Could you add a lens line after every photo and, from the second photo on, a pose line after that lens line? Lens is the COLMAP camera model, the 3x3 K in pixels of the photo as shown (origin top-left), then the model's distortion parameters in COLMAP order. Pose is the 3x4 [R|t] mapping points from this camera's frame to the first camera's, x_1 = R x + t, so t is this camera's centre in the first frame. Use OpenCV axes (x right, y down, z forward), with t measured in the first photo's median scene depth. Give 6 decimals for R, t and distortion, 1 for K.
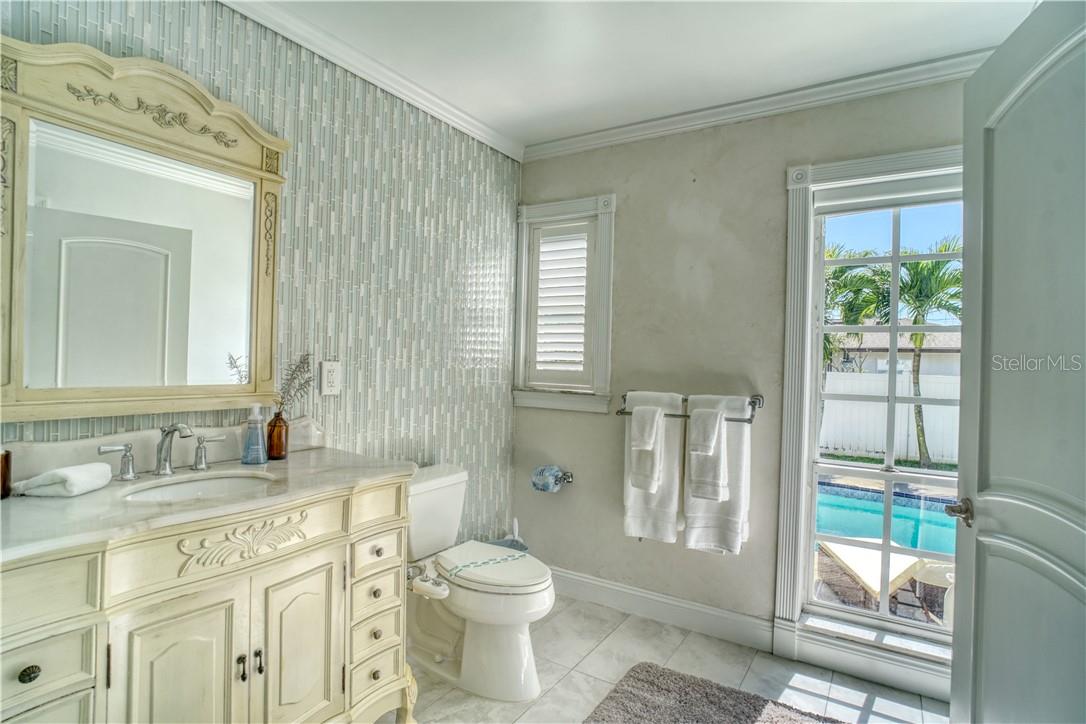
lens RADIAL K [[561.9, 0, 541.9], [0, 561.9, 363.9], [0, 0, 1]] dist [-0.053189, 0.026083]
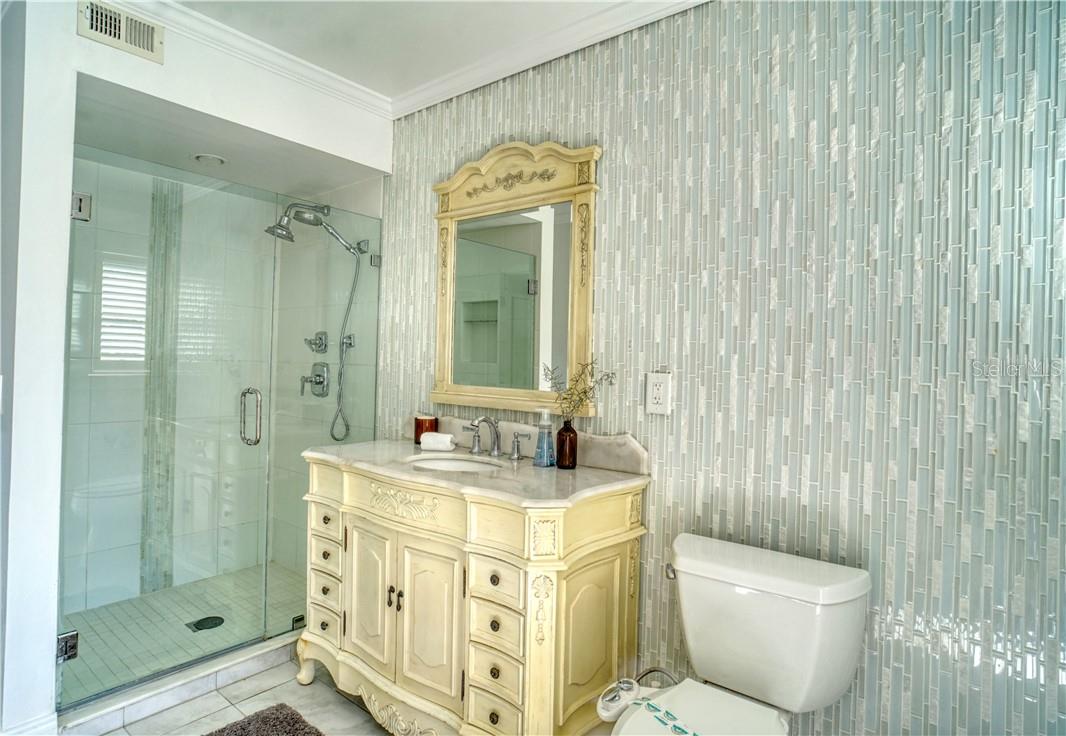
lens RADIAL K [[600.4, 0, 532.9], [0, 600.4, 358.6], [0, 0, 1]] dist [-0.036251, 0.001749]
pose [[-0.124456, -0.028212, -0.991824, 0.504096], [-0.034275, 0.999121, -0.024119, 0.001911], [0.991633, 0.030994, -0.125314, 0.889877]]
